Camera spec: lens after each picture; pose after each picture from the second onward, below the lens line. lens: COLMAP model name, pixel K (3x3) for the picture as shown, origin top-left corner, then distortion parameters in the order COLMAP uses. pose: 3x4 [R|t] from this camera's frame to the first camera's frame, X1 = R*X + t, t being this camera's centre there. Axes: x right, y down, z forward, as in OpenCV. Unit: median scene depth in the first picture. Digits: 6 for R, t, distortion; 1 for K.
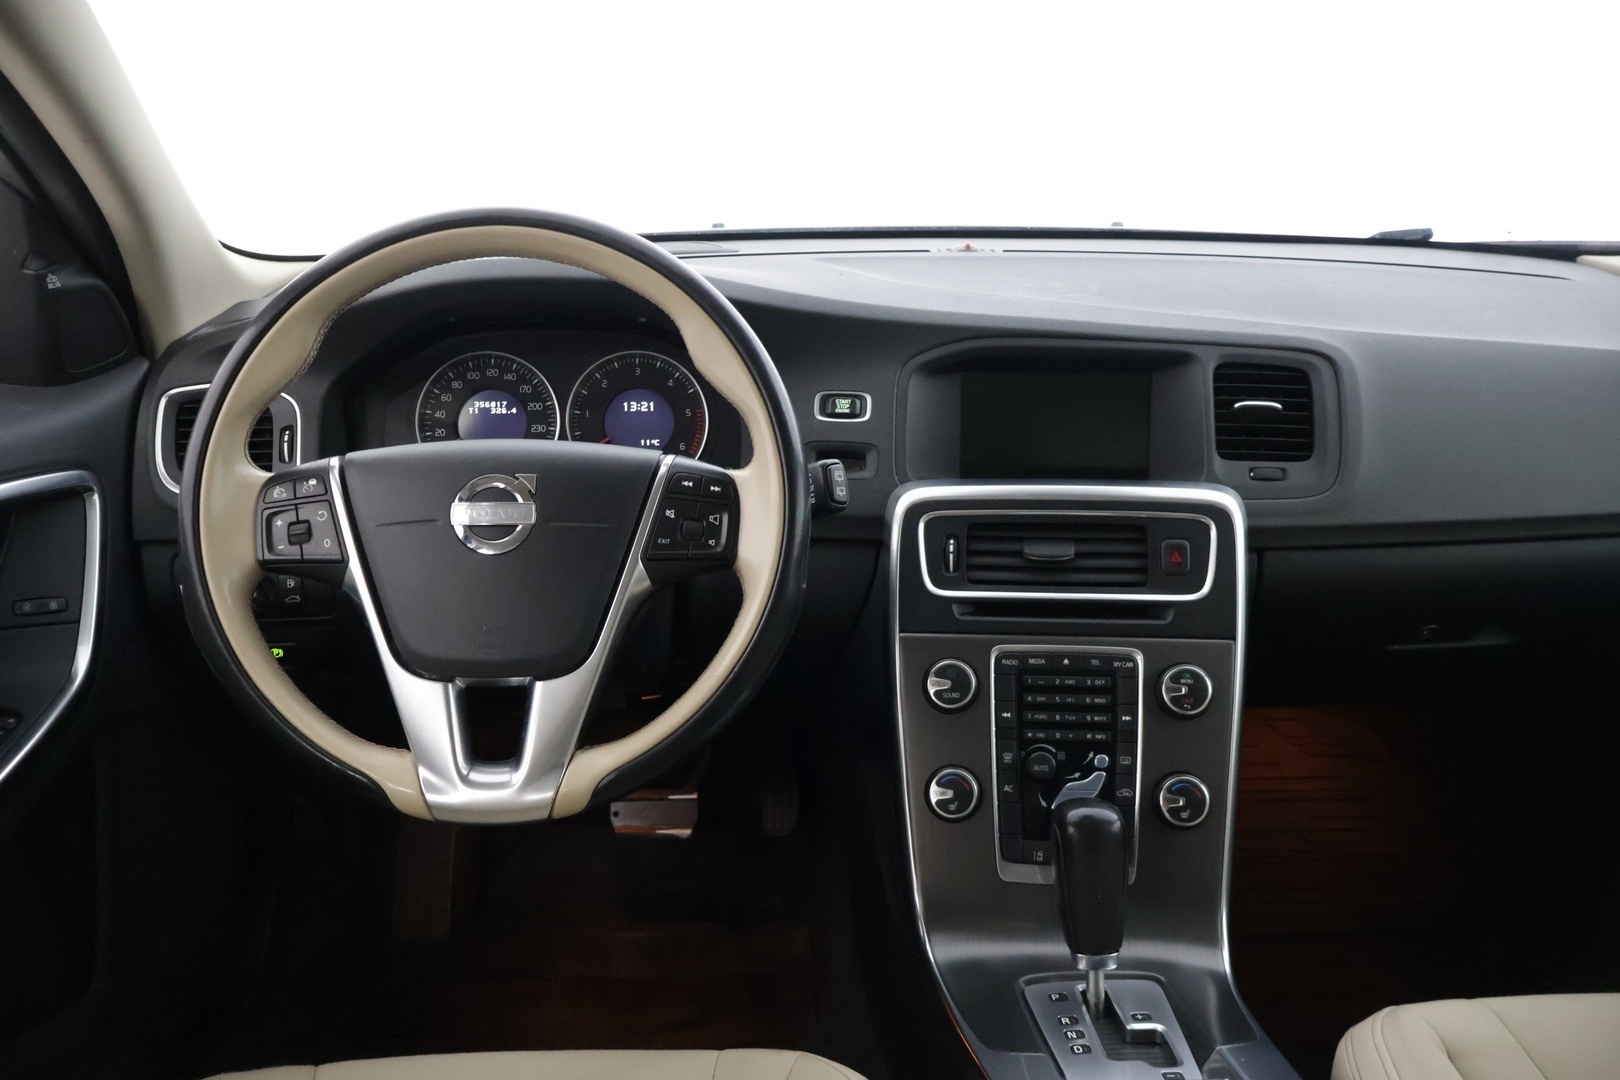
lens RADIAL K [[1376.9, 0, 800.2], [0, 1376.9, 543.9], [0, 0, 1]] dist [-0.005272, 0.040005]
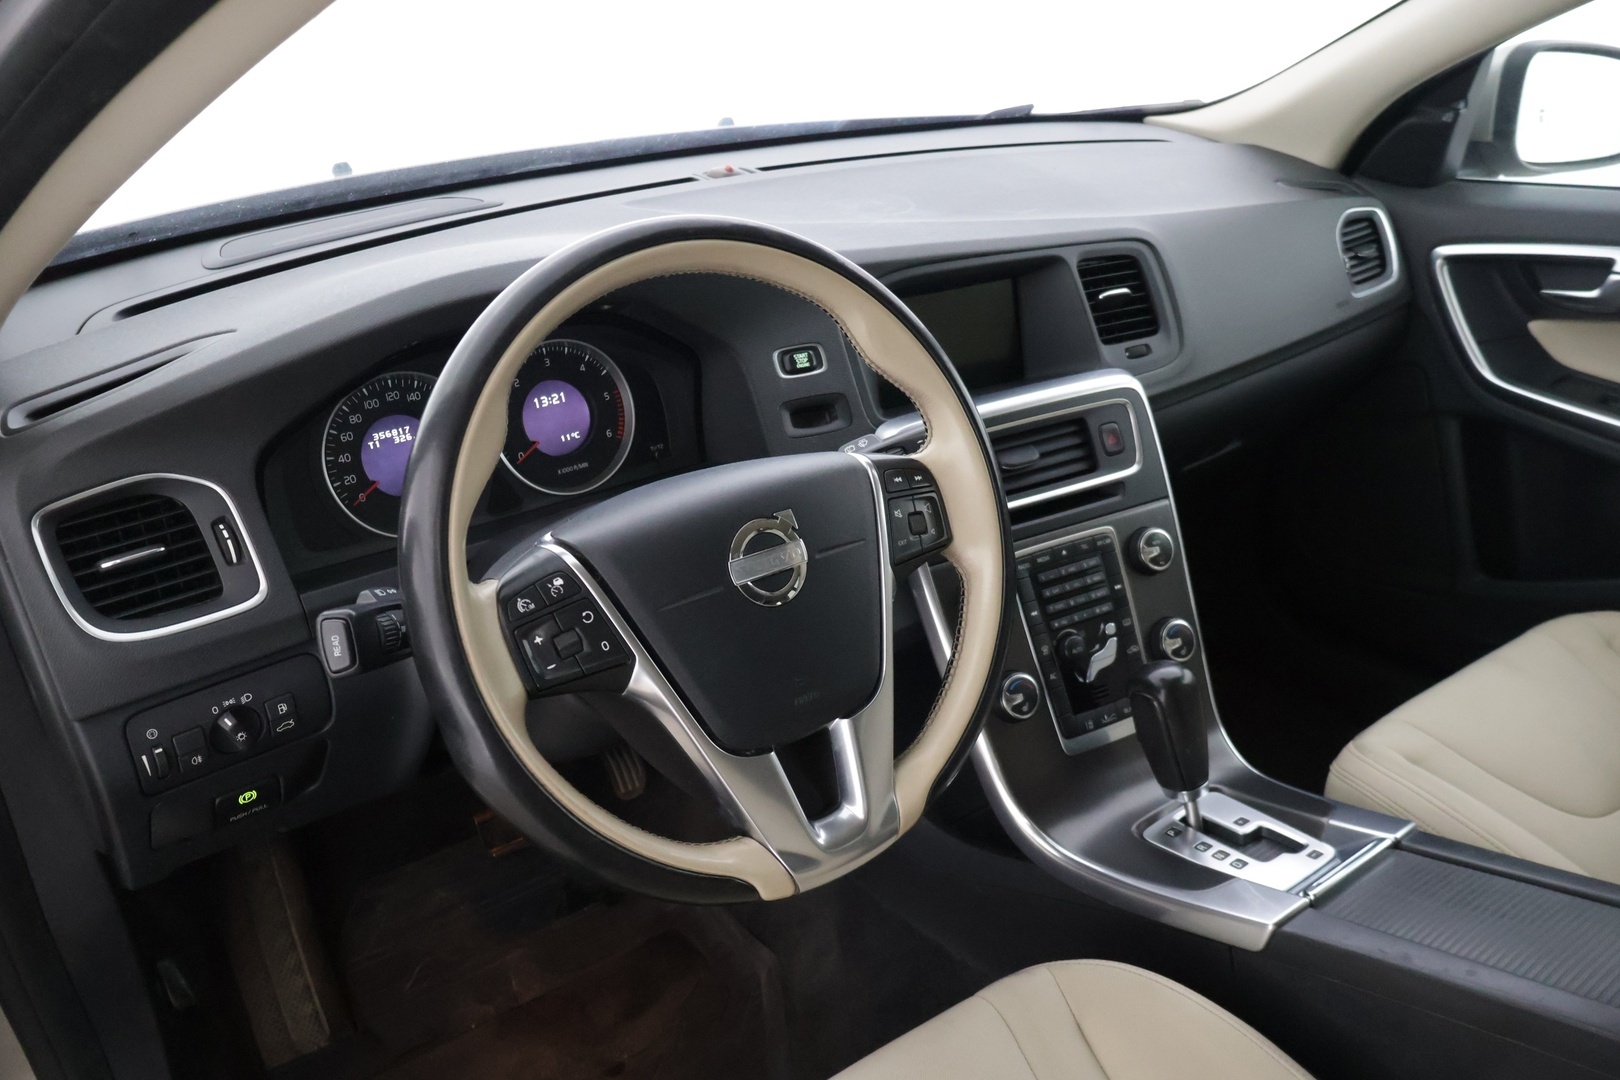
lens RADIAL K [[1376.9, 0, 812.5], [0, 1376.9, 537.3], [0, 0, 1]] dist [-0.005272, 0.040005]
pose [[0.819724, -0.253974, 0.513372, -0.535913], [0.197183, 0.966658, 0.163372, -0.146596], [-0.537747, -0.032692, 0.842472, 0.170417]]
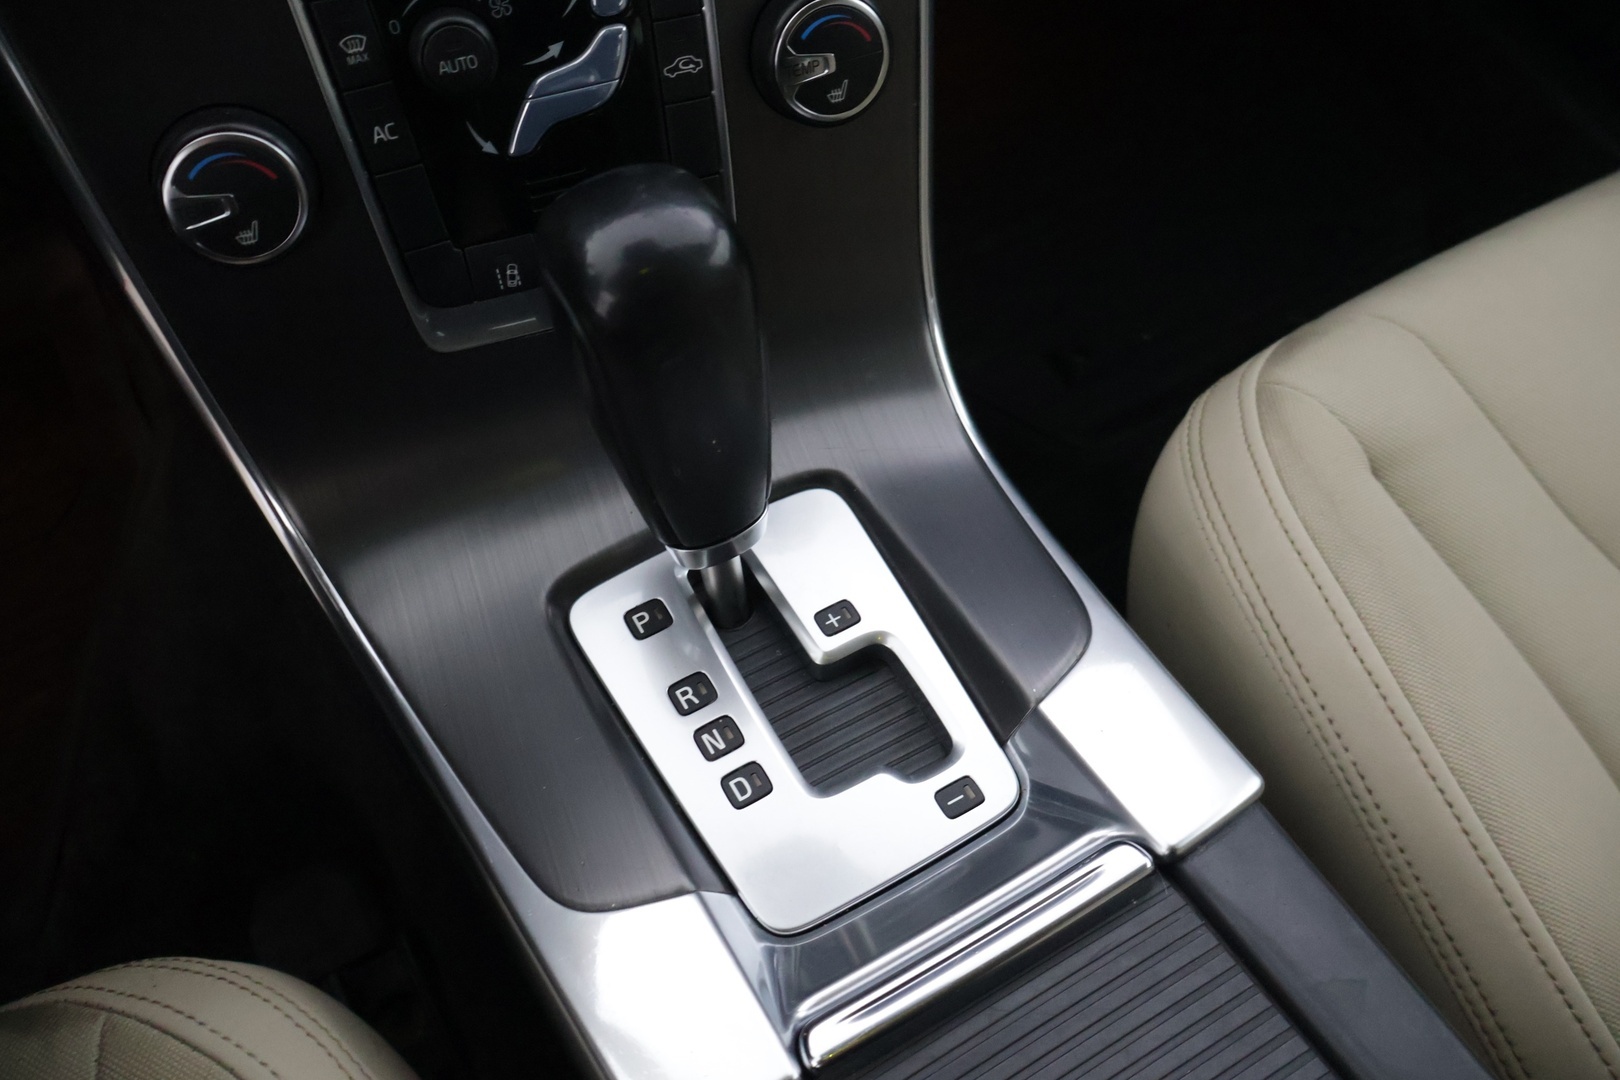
lens RADIAL K [[1376.9, 0, 805.3], [0, 1376.9, 537.4], [0, 0, 1]] dist [-0.005272, 0.040005]
pose [[0.895303, -0.363431, 0.257587, 0.115786], [0.082113, 0.702987, 0.706447, 0.004413], [-0.437824, -0.611333, 0.659229, 0.631660]]
